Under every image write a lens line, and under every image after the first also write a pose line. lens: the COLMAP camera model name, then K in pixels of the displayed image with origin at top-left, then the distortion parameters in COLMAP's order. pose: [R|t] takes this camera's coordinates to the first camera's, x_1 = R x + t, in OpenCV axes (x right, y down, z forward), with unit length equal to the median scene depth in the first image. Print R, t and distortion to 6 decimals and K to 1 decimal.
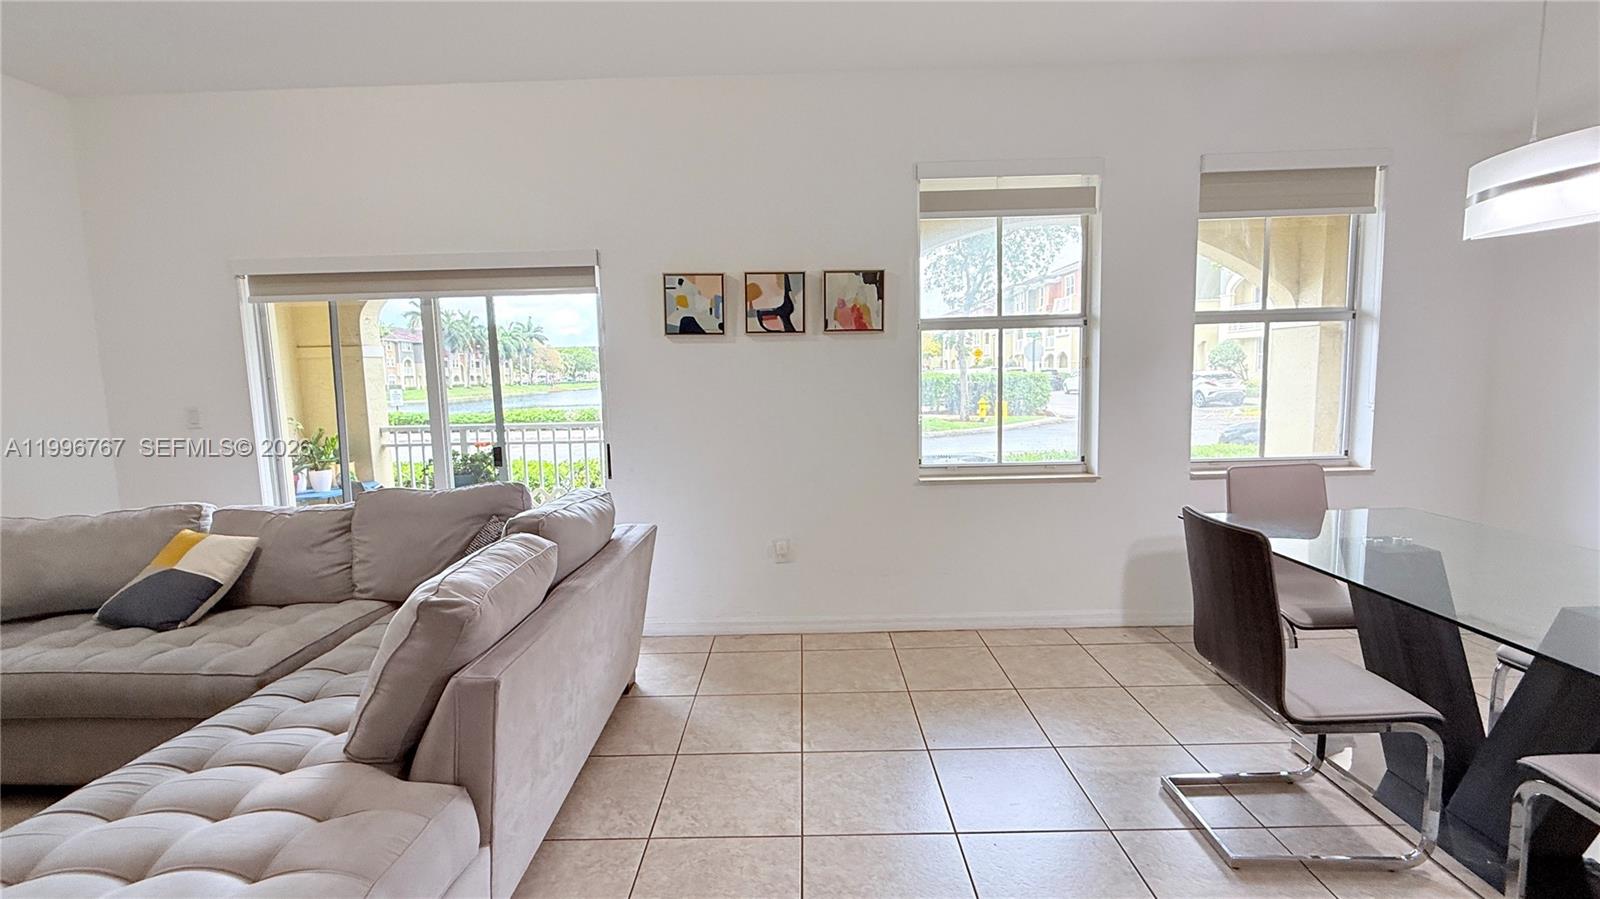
lens RADIAL K [[688.3, 0, 797.8], [0, 688.3, 443.1], [0, 0, 1]] dist [-0.001506, 0.000211]
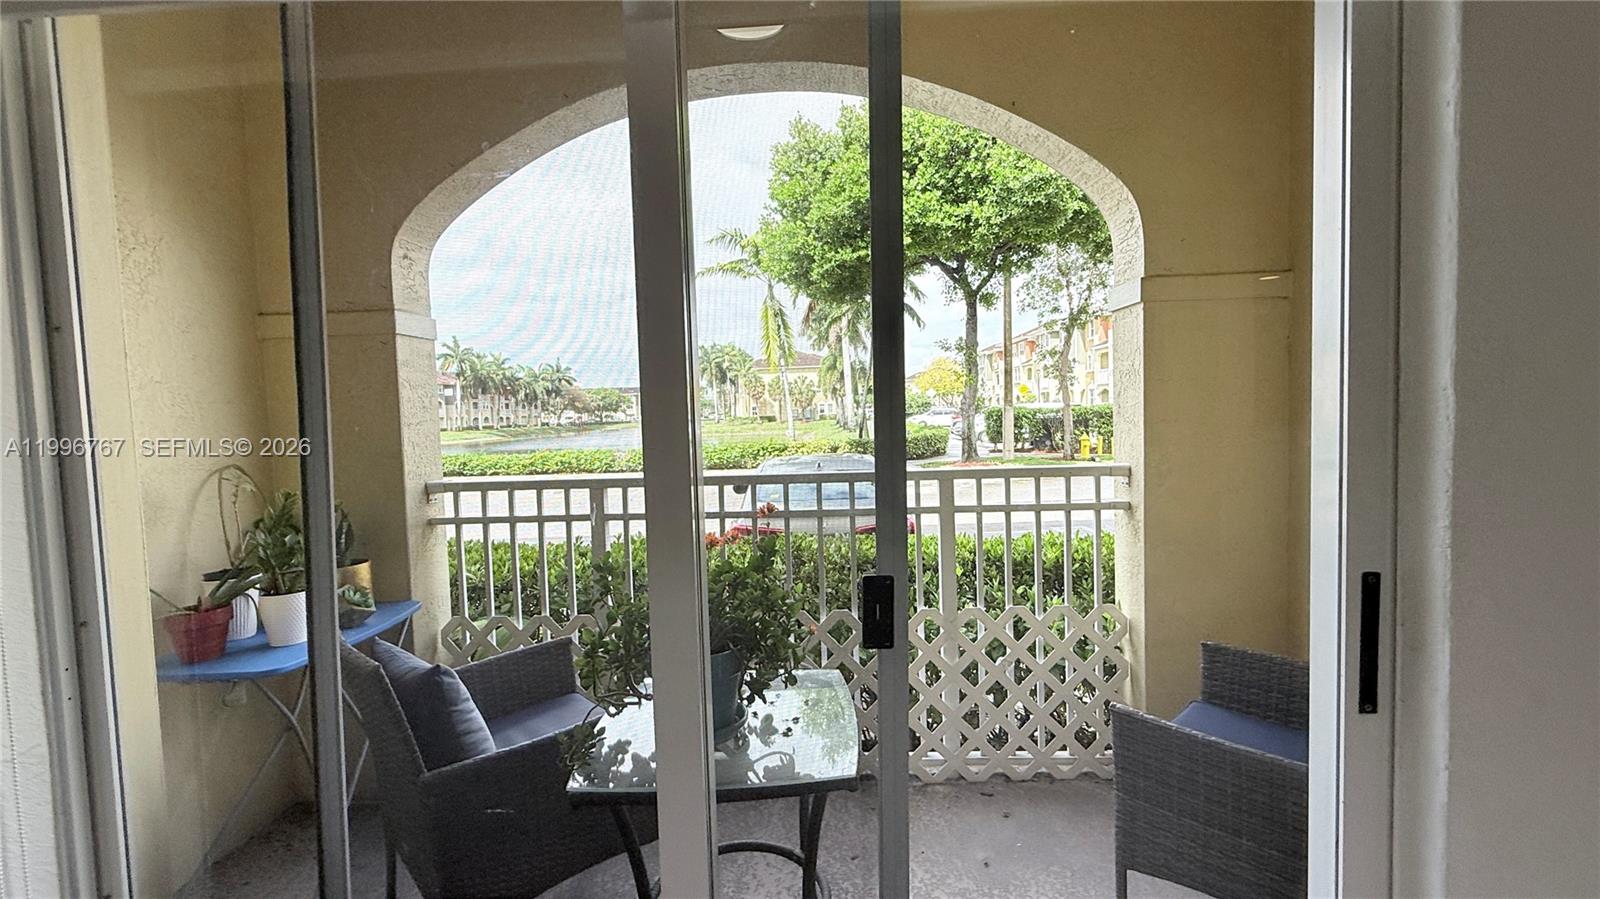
lens RADIAL K [[688.3, 0, 798.2], [0, 688.3, 447.8], [0, 0, 1]] dist [-0.001506, 0.000211]
pose [[0.999465, -0.006043, -0.032145, -0.347157], [0.004422, 0.998726, -0.050276, -0.023918], [0.032408, 0.050107, 0.998218, 0.549545]]
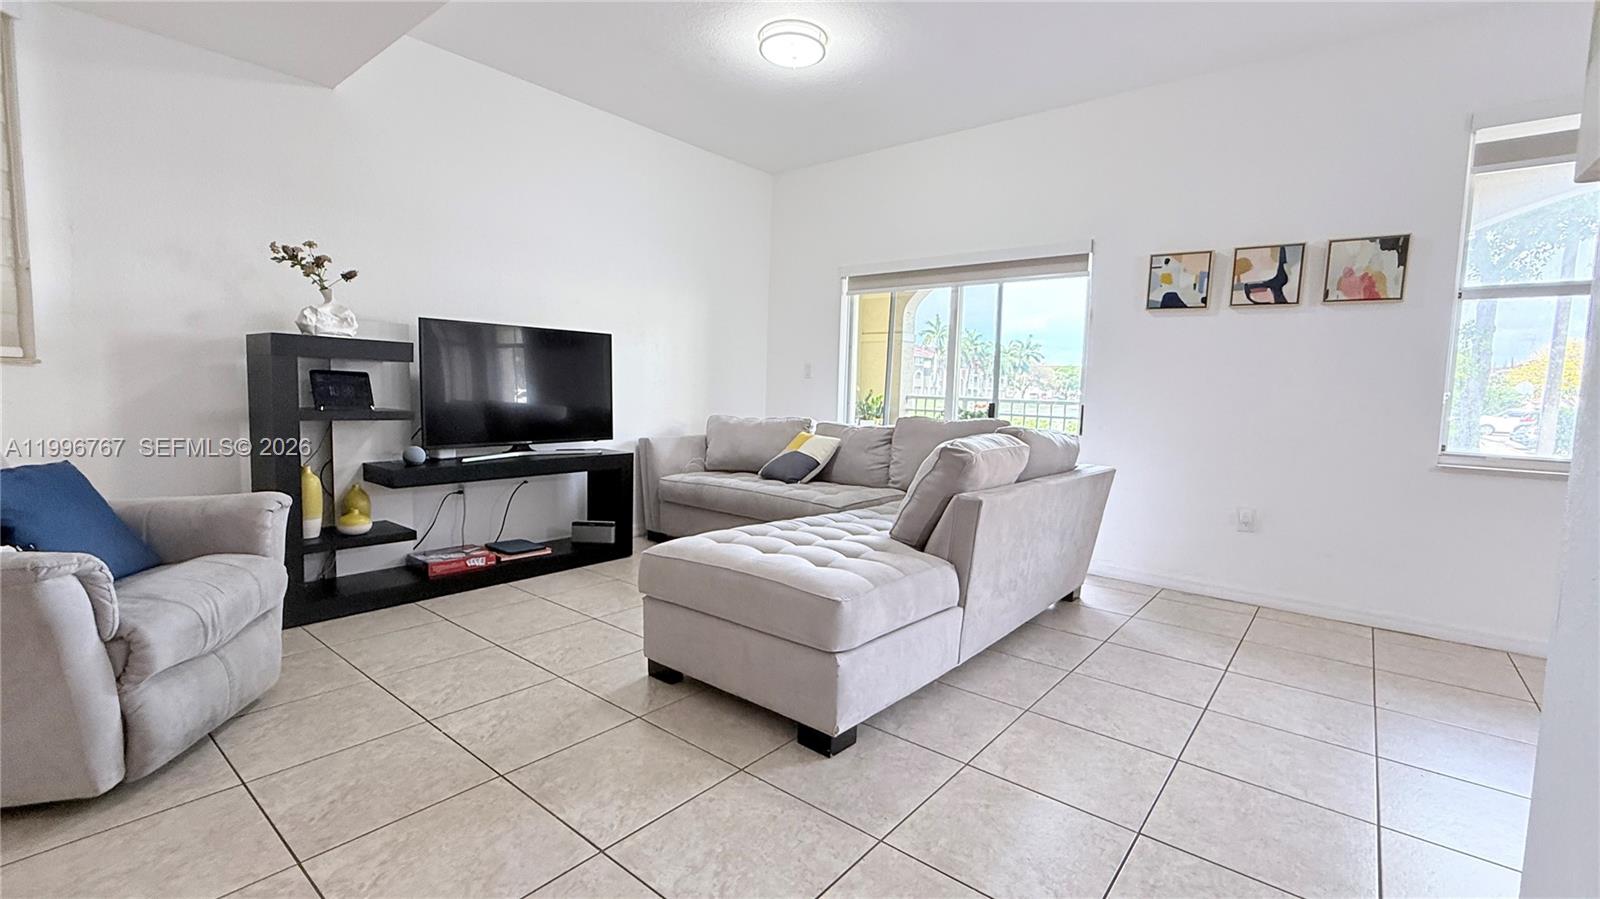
lens RADIAL K [[688.3, 0, 792.7], [0, 688.3, 441.9], [0, 0, 1]] dist [-0.001506, 0.000211]
pose [[0.769054, 0.100287, -0.631268, 0.067455], [-0.118359, 0.992879, 0.013541, 0.079365], [0.628130, 0.064303, 0.775447, -0.160082]]
